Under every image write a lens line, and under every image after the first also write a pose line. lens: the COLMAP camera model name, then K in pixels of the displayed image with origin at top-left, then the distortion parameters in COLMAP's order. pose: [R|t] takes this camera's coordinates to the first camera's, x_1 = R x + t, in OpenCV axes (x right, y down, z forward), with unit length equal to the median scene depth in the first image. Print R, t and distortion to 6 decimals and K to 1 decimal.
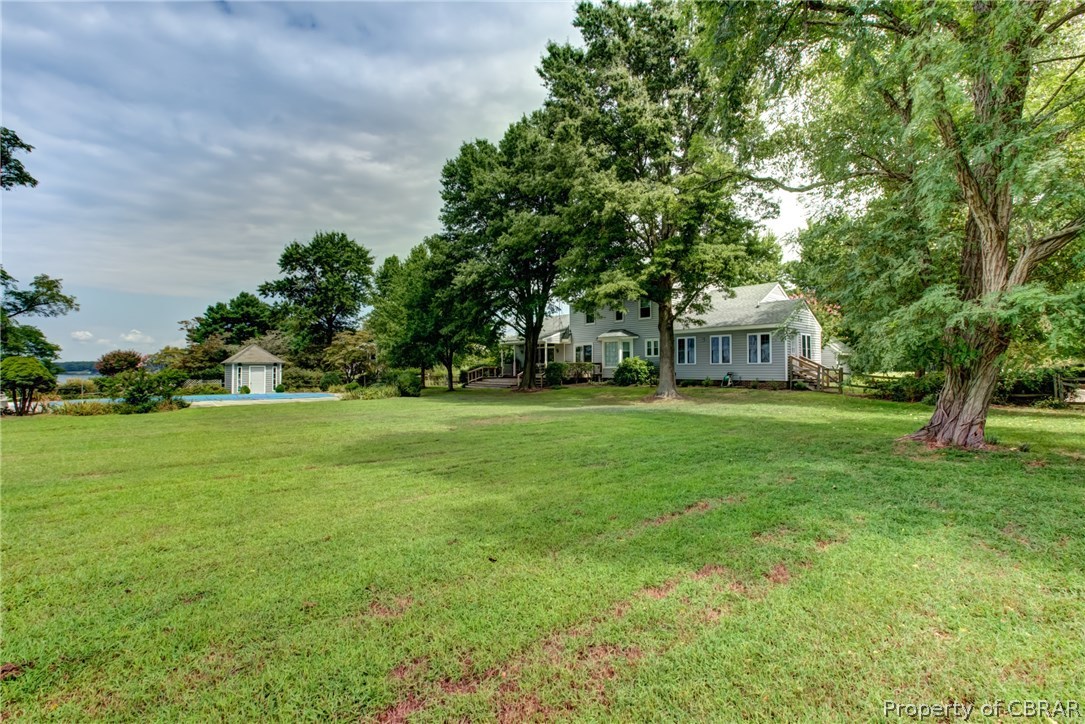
lens RADIAL K [[491.1, 0, 543.4], [0, 491.1, 360.6], [0, 0, 1]] dist [-0.002622, 0.000245]
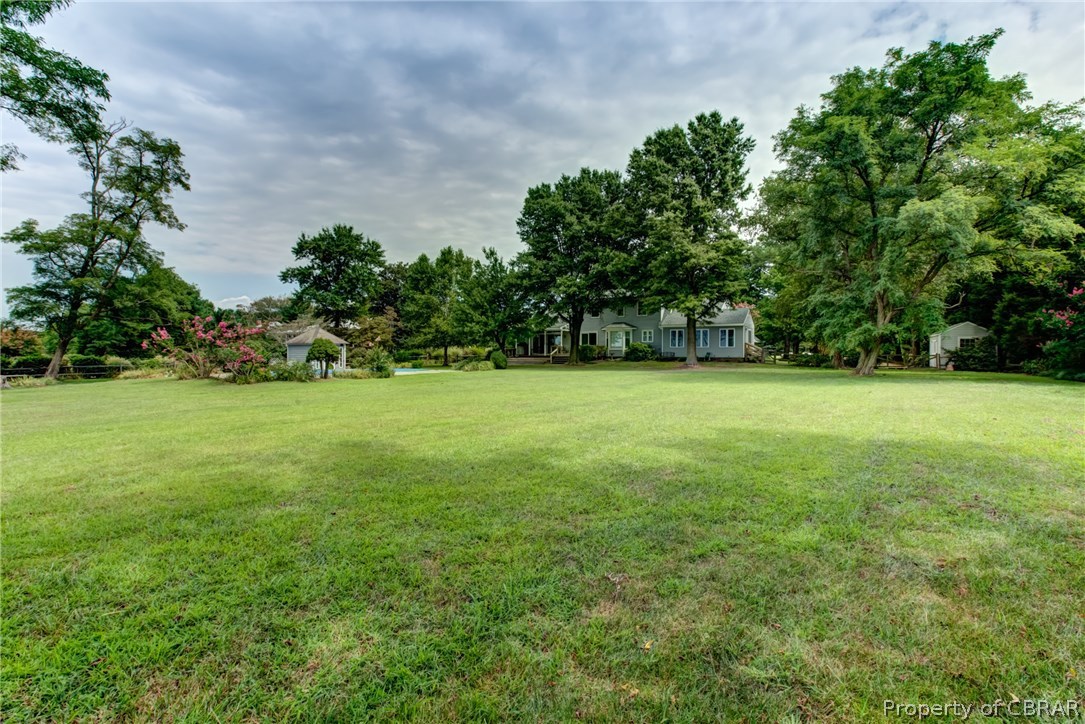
lens RADIAL K [[518.2, 0, 541.4], [0, 518.2, 362.0], [0, 0, 1]] dist [-0.006125, -0.000277]
pose [[0.955624, -0.002511, 0.294577, -0.586116], [-0.008020, 0.999371, 0.034538, 0.001269], [-0.294479, -0.035368, 0.955003, -0.419717]]
